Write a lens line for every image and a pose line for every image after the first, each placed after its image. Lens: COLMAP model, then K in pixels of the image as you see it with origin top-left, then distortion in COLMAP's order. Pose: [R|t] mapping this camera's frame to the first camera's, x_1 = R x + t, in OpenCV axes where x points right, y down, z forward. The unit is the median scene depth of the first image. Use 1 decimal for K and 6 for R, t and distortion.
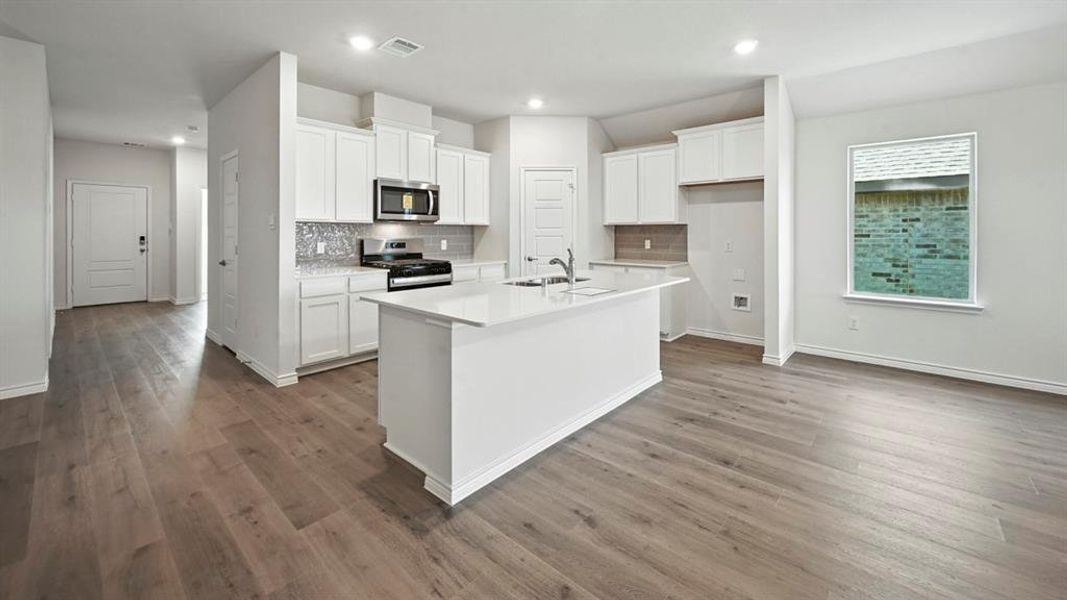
lens RADIAL K [[423.3, 0, 529.5], [0, 423.3, 233.0], [0, 0, 1]] dist [-0.001976, -0.000237]
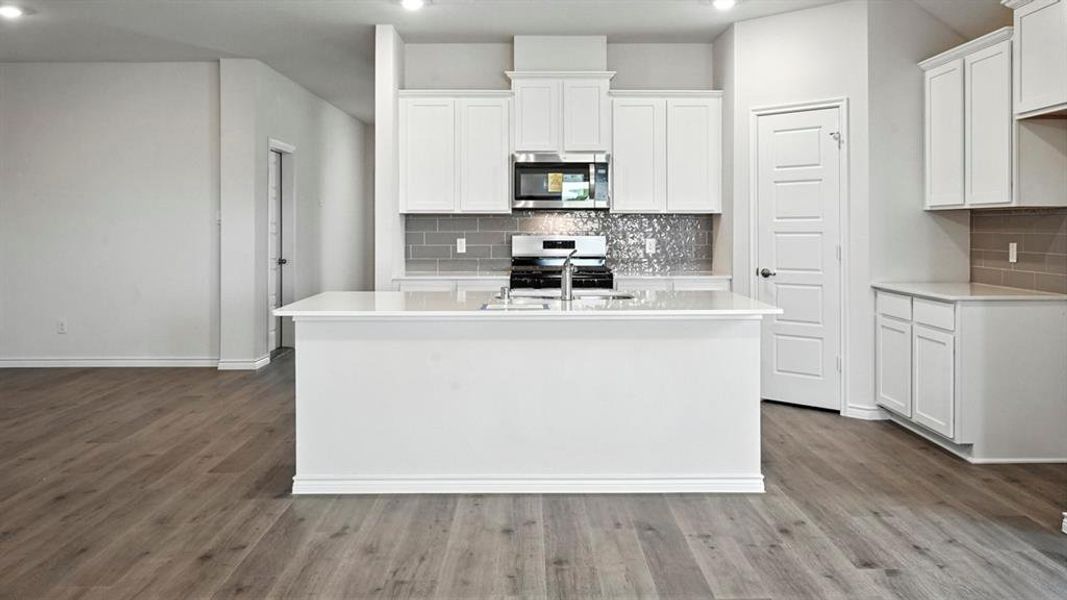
lens RADIAL K [[859.9, 0, 530.6], [0, 859.9, 231.5], [0, 0, 1]] dist [0.006647, 0.003540]
pose [[0.670049, 0.005702, -0.742295, 0.743293], [0.001496, 0.999958, 0.009032, -0.005408], [0.742315, -0.007162, 0.670013, 0.012897]]
